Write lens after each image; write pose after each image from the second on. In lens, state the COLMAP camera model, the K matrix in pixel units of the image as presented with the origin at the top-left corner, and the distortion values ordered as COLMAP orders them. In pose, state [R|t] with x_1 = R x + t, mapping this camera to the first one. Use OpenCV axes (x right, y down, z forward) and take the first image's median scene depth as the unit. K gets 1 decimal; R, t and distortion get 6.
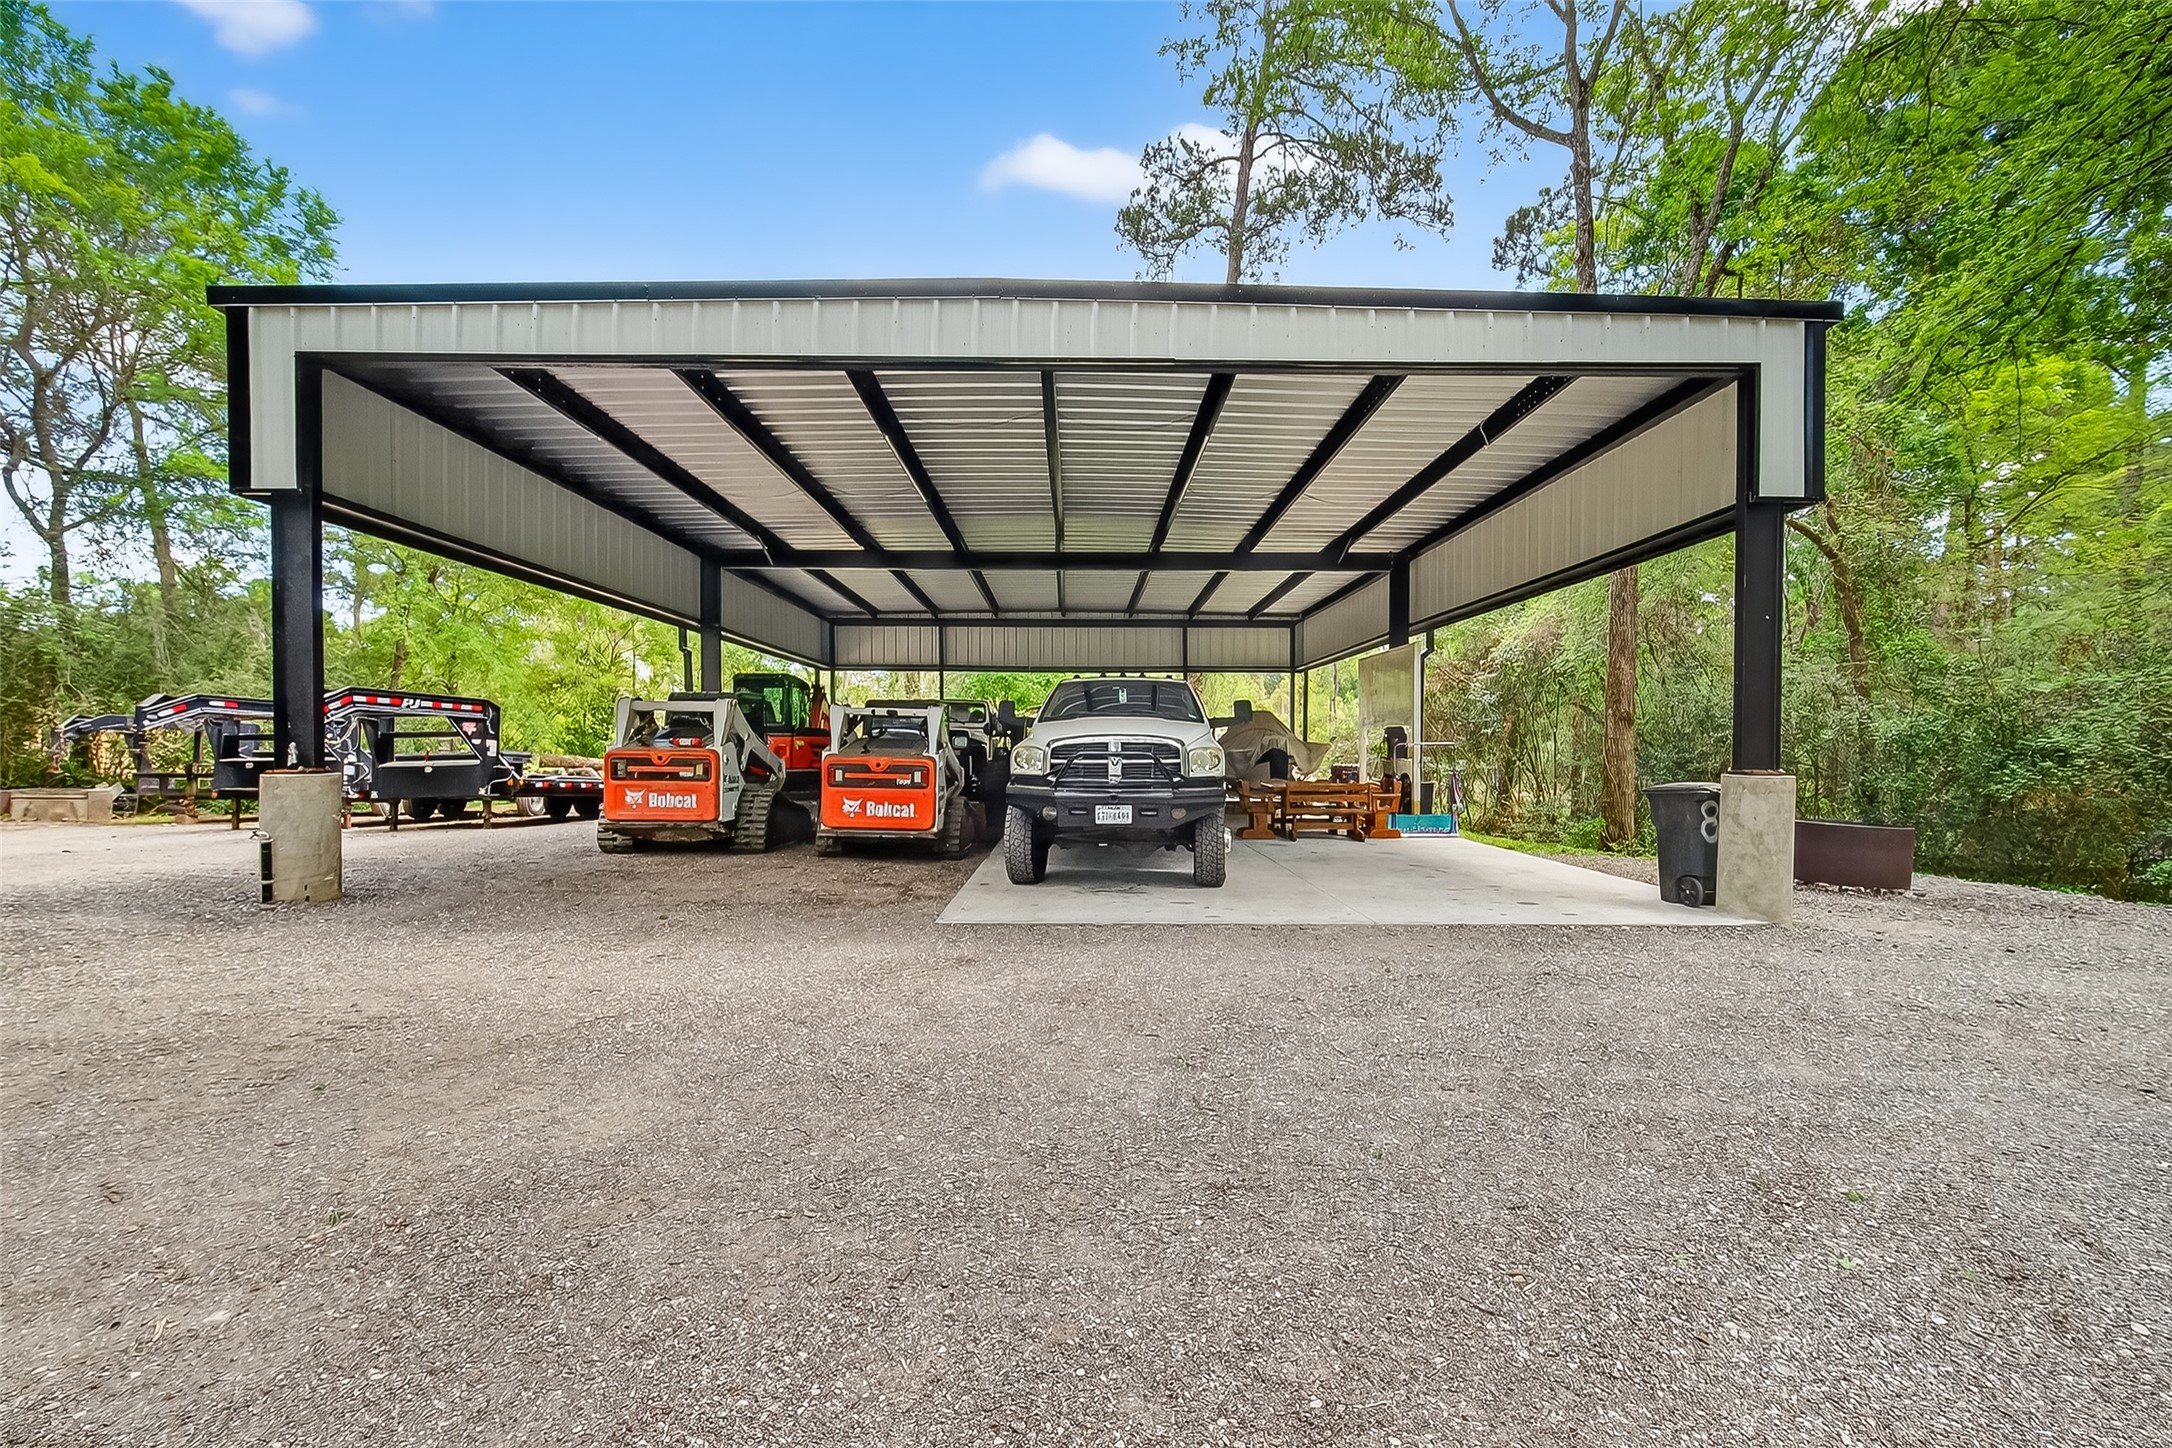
lens RADIAL K [[866.2, 0, 1088.1], [0, 866.2, 778.1], [0, 0, 1]] dist [0.000655, 0.000329]
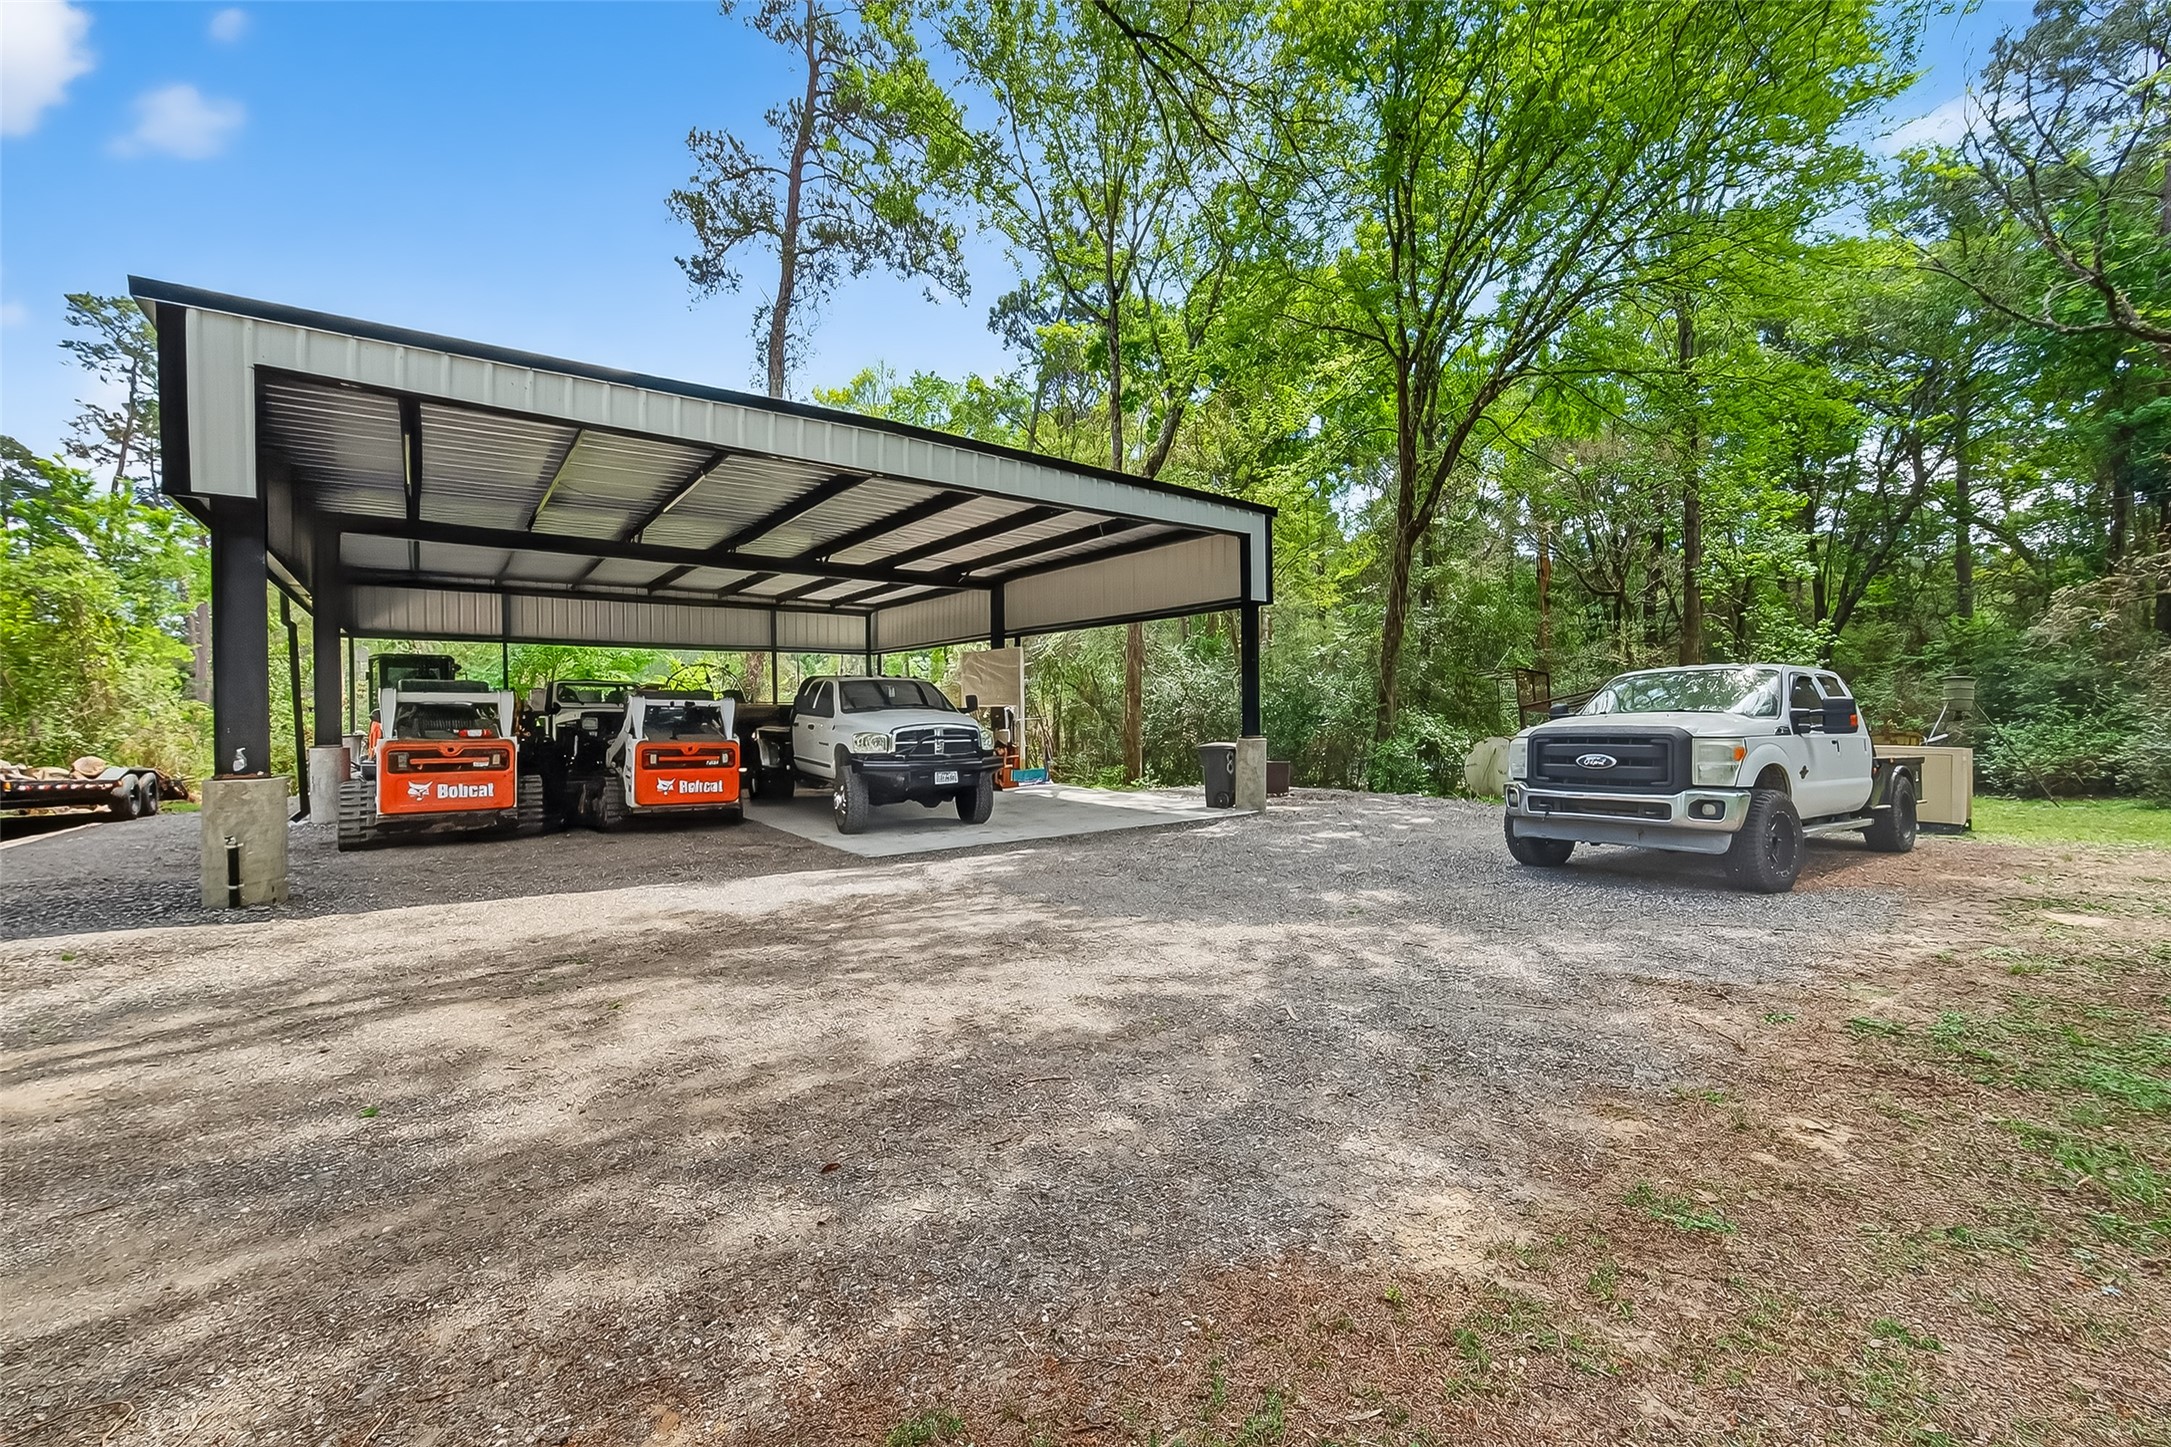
lens RADIAL K [[865.8, 0, 1087.6], [0, 865.8, 777.6], [0, 0, 1]] dist [0.000655, 0.000329]
pose [[0.805595, -0.054832, 0.589924, -0.501836], [0.030200, 0.998214, 0.051541, -0.020690], [-0.591696, -0.023706, 0.805812, -0.272330]]
